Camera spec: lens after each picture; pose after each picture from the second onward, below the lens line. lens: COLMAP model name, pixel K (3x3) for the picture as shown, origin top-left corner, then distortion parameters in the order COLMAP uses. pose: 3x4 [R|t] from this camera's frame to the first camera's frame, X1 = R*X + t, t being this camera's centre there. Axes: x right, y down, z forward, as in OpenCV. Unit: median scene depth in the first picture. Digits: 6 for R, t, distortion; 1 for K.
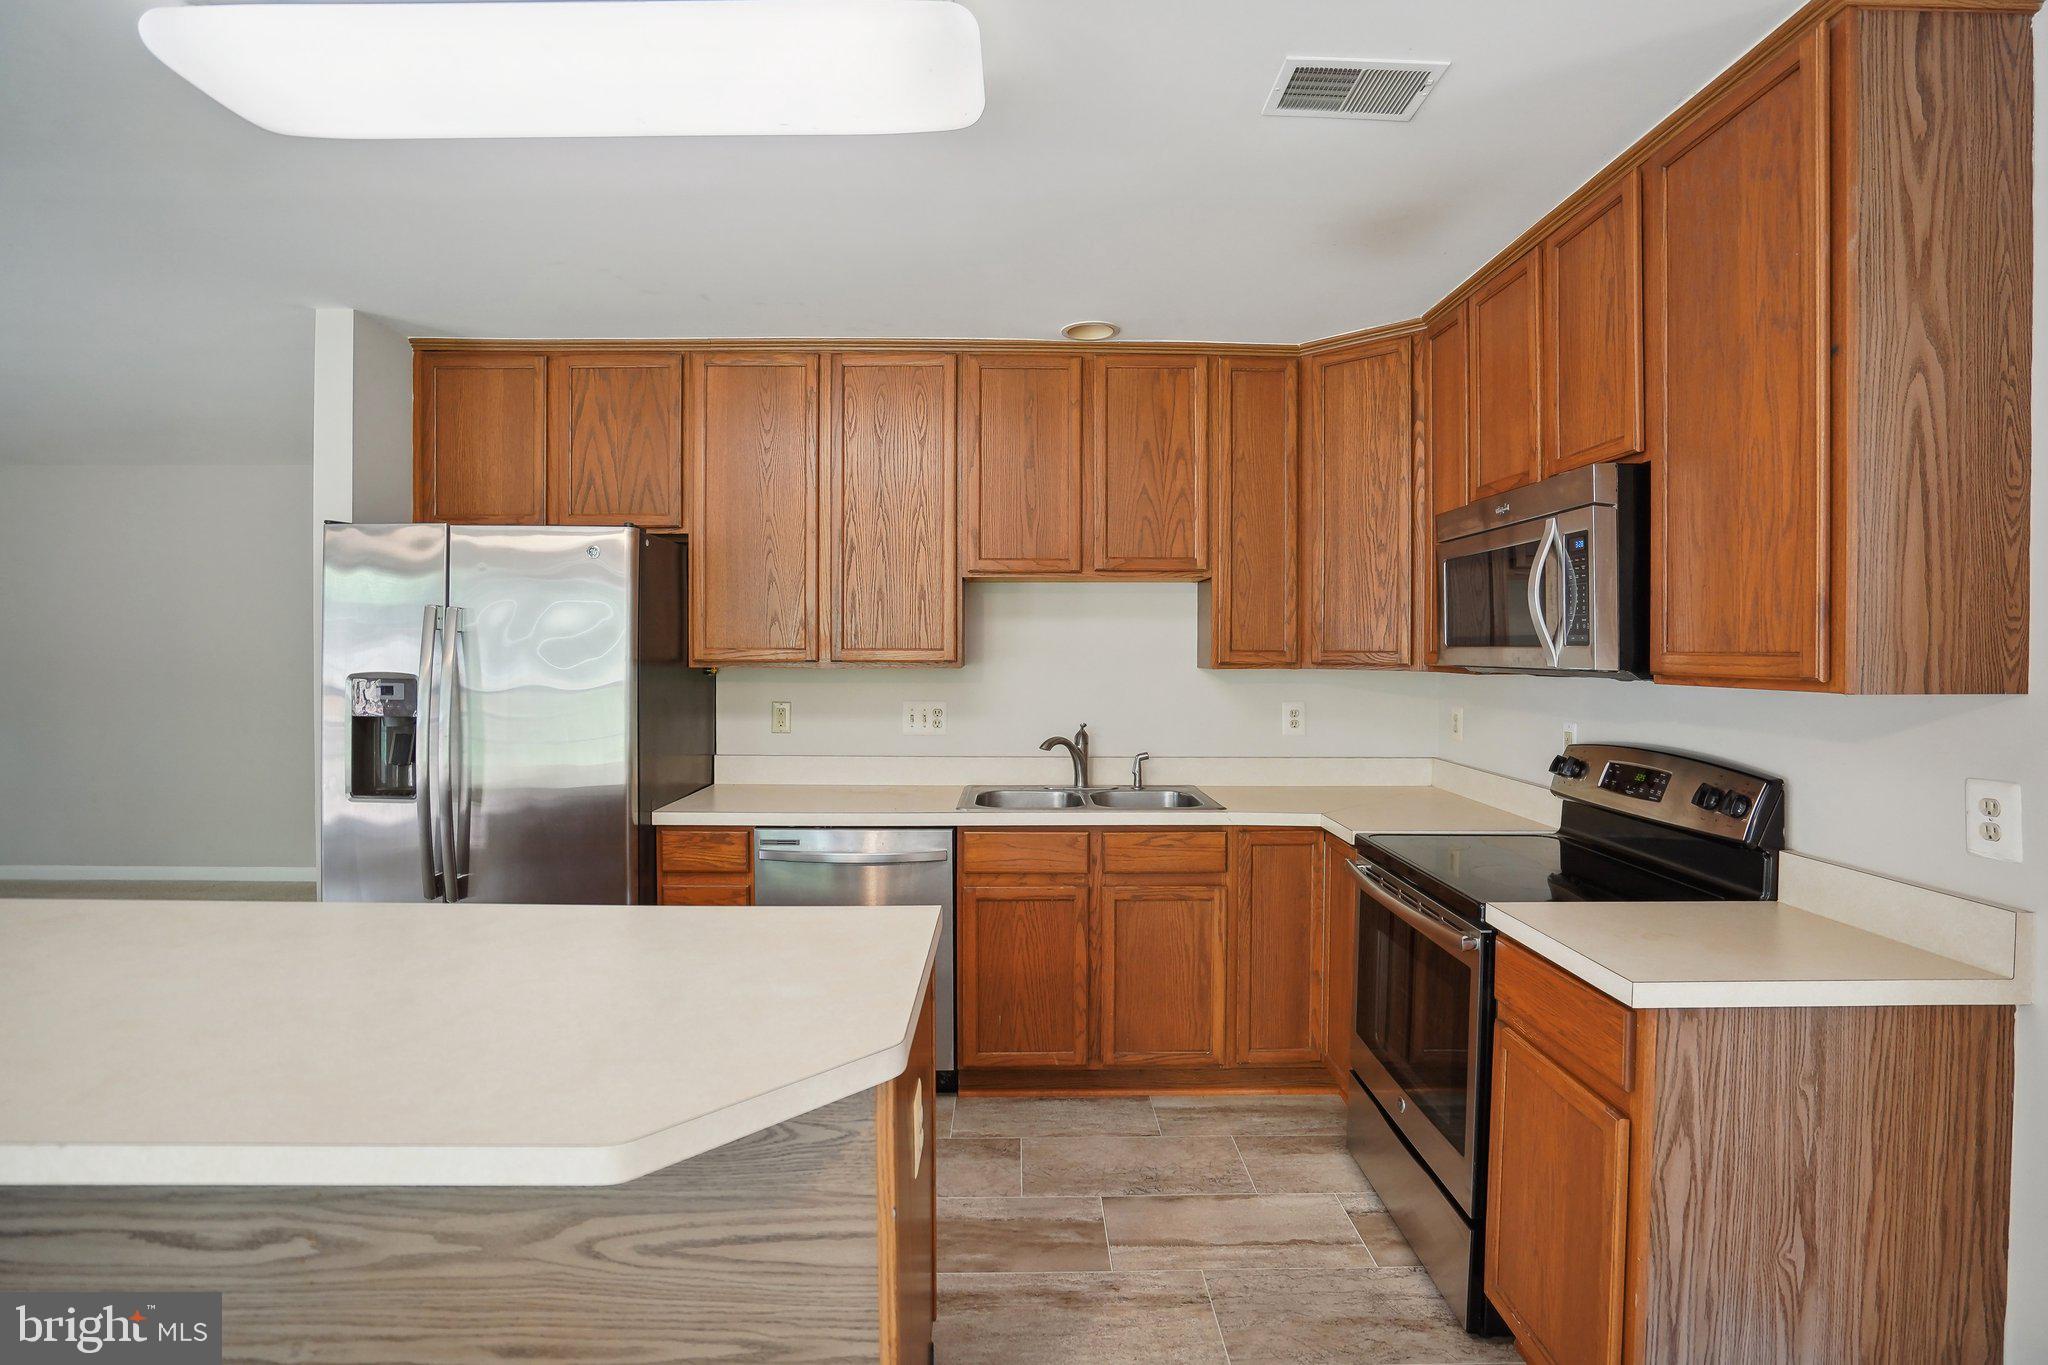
lens RADIAL K [[970.2, 0, 1025.3], [0, 970.2, 656.2], [0, 0, 1]] dist [-0.026180, 0.001327]
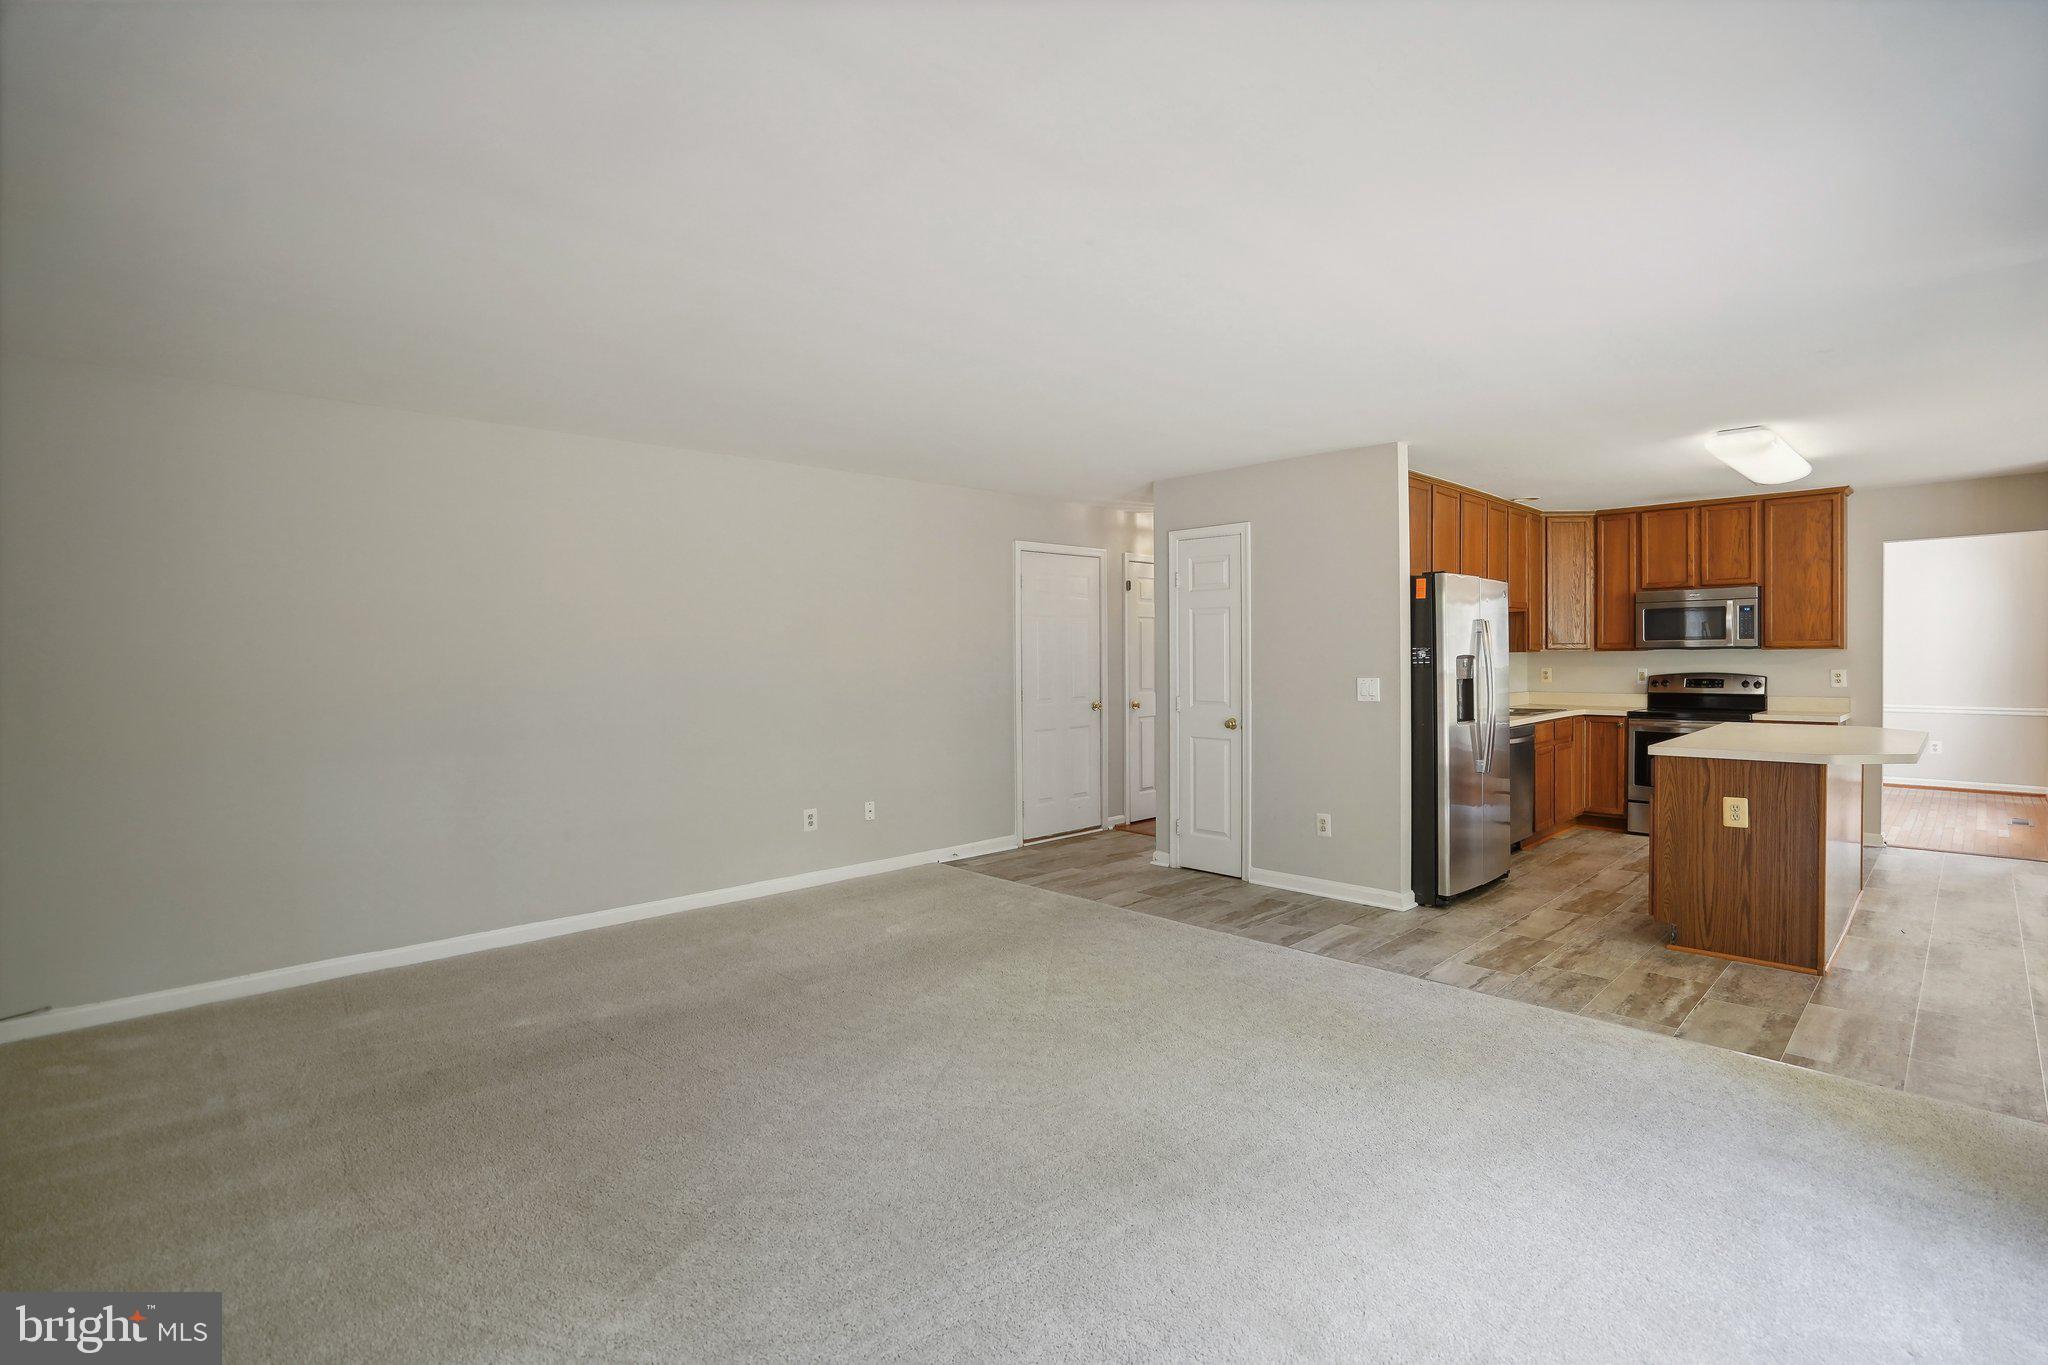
lens RADIAL K [[970.2, 0, 1025.3], [0, 970.2, 656.2], [0, 0, 1]] dist [-0.026180, 0.001327]
pose [[0.718310, -0.009586, 0.695657, -2.428980], [0.016880, 0.999851, -0.003653, 0.013473], [-0.695519, 0.014367, 0.718365, 0.235890]]
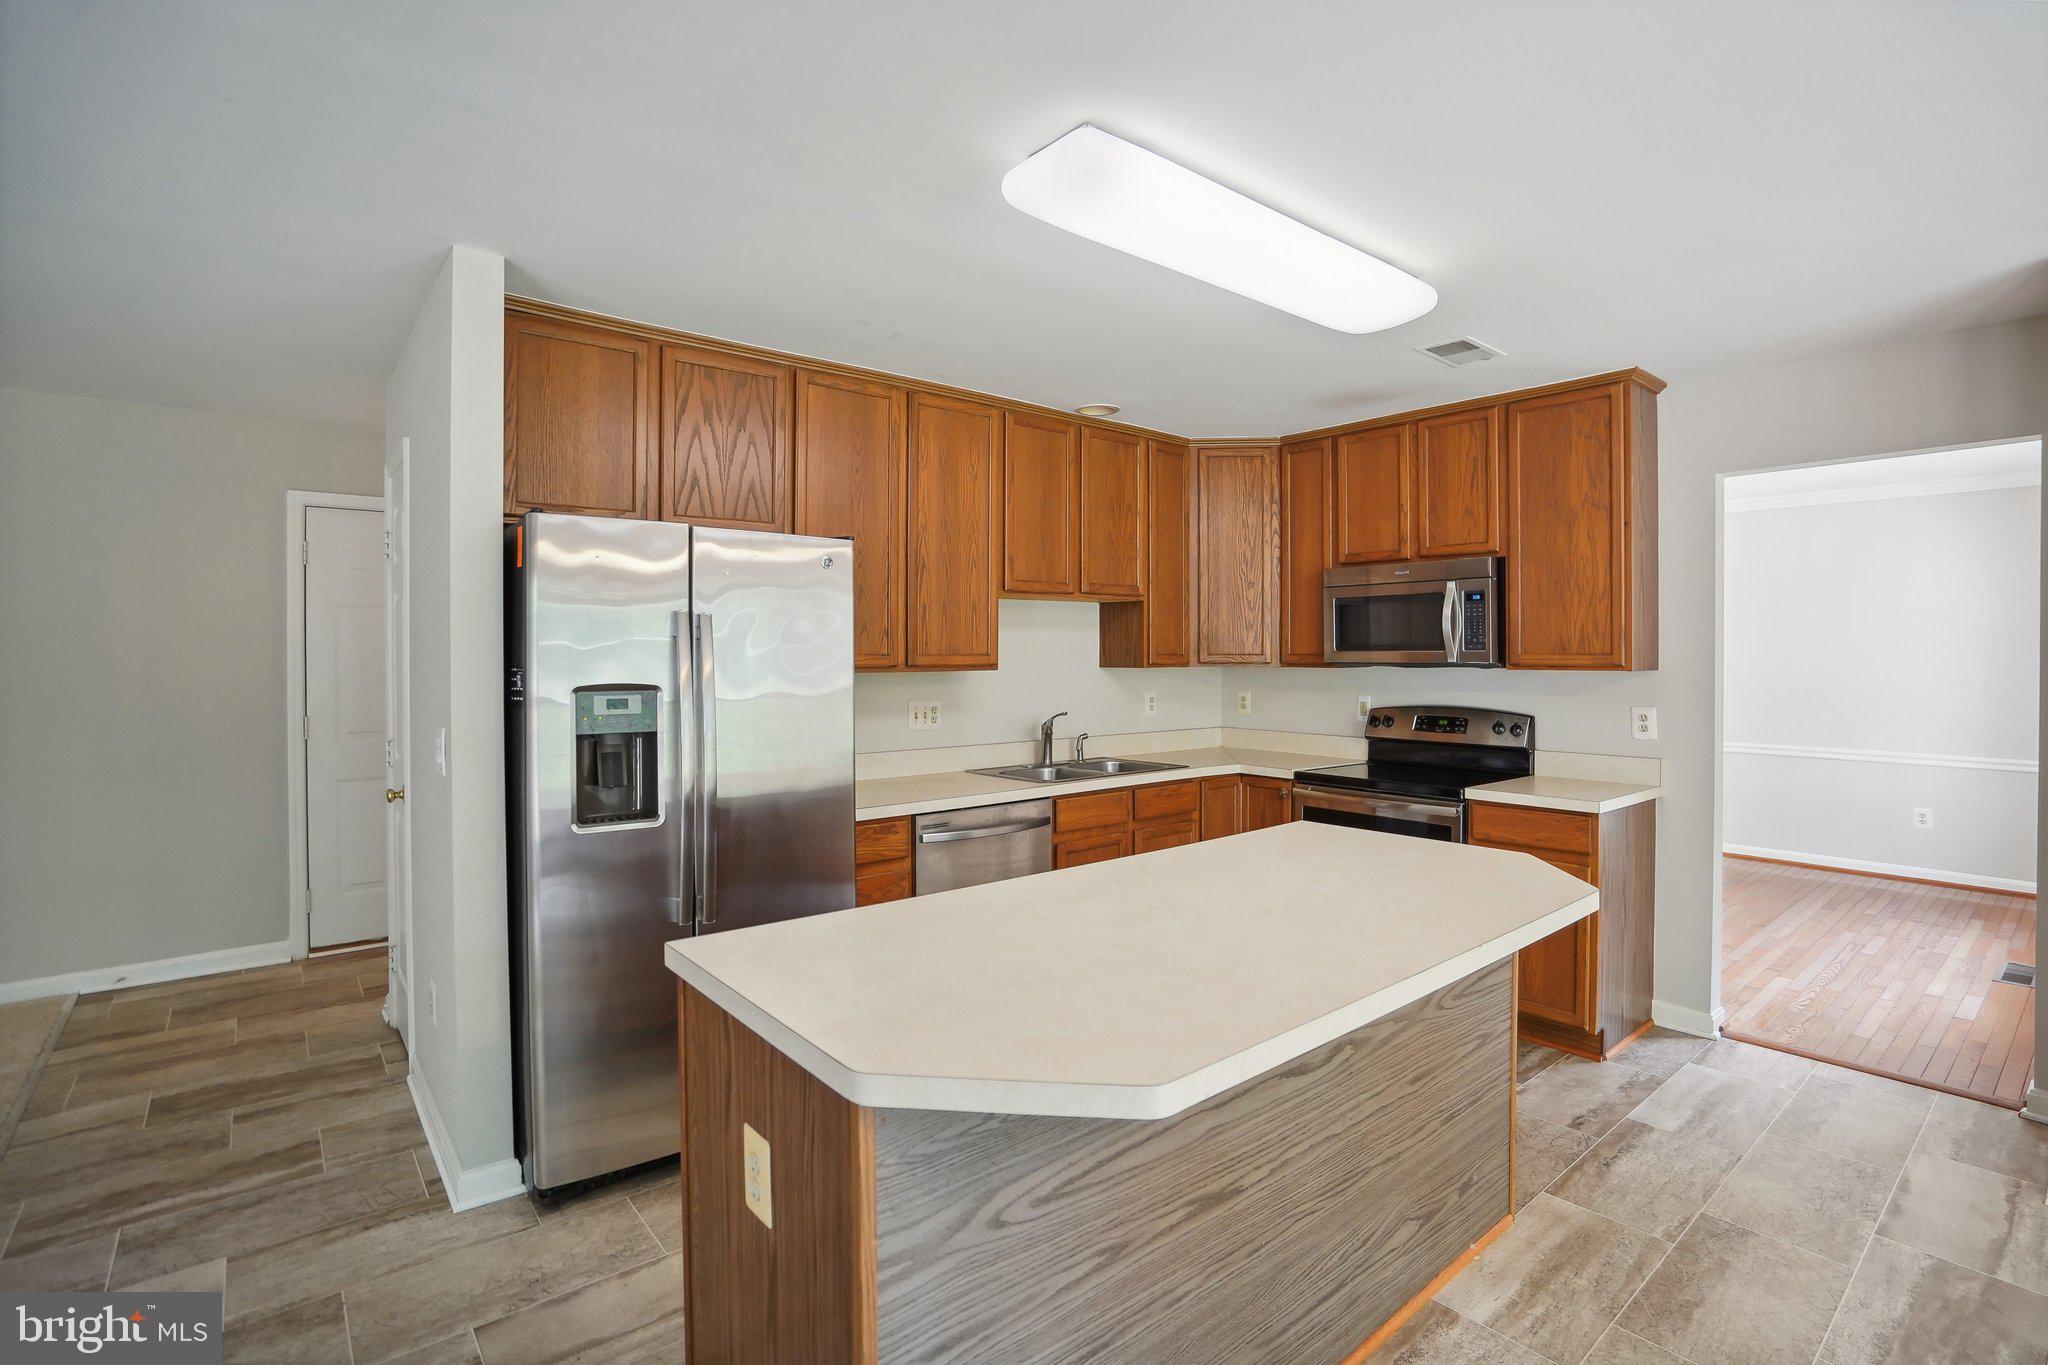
lens RADIAL K [[978.1, 0, 1024.6], [0, 978.1, 651.6], [0, 0, 1]] dist [-0.035296, 0.000057]
pose [[0.776022, -0.004272, 0.630691, -0.897230], [0.008944, 0.999951, -0.004231, -0.005810], [-0.630642, 0.008924, 0.776022, 0.048670]]
